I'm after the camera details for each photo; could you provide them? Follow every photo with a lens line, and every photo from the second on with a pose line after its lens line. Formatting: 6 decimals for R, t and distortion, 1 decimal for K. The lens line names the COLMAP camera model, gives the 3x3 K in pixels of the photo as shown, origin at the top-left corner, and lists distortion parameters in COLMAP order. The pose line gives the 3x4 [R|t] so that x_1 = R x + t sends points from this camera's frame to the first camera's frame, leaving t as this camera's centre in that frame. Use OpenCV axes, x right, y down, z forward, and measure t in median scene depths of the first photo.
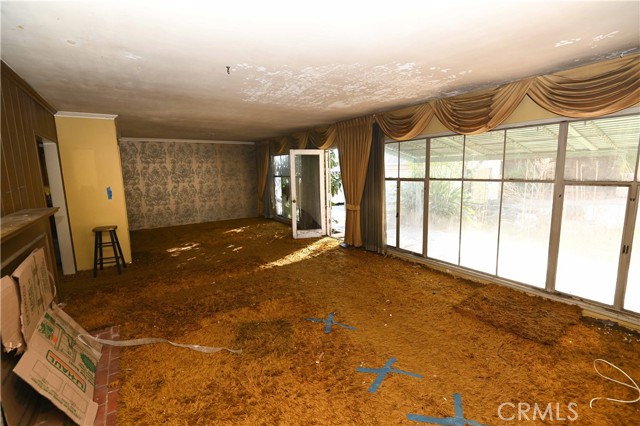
lens RADIAL K [[294.6, 0, 320.0], [0, 294.6, 213.0], [0, 0, 1]] dist [0.001133, 0.000059]
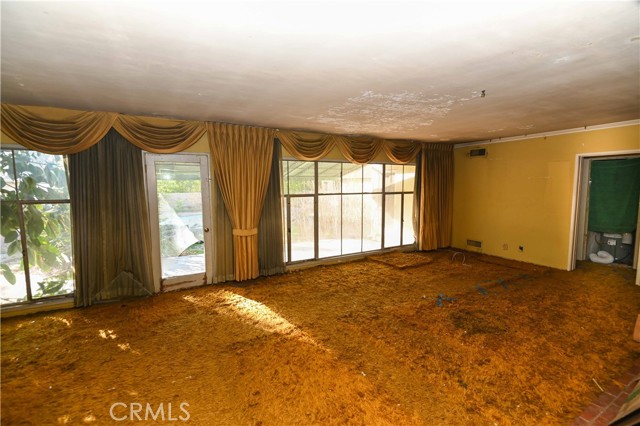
lens RADIAL K [[294.6, 0, 320.0], [0, 294.6, 213.0], [0, 0, 1]] dist [0.001133, 0.000059]
pose [[0.051505, -0.075044, 0.995849, -0.838811], [0.146646, 0.986932, 0.066787, -0.117495], [-0.987847, 0.142597, 0.061836, 0.907413]]
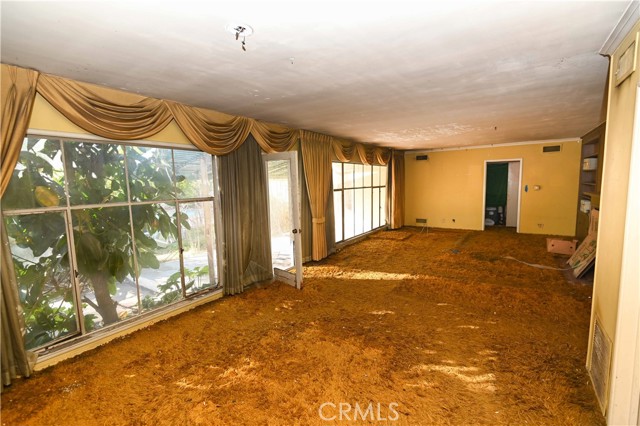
lens RADIAL K [[294.6, 0, 320.0], [0, 294.6, 213.0], [0, 0, 1]] dist [0.001133, 0.000059]
pose [[-0.397496, -0.070199, 0.914915, -0.980805], [0.160186, 0.976451, 0.144515, -0.230896], [-0.903514, 0.204001, -0.376890, 1.683949]]
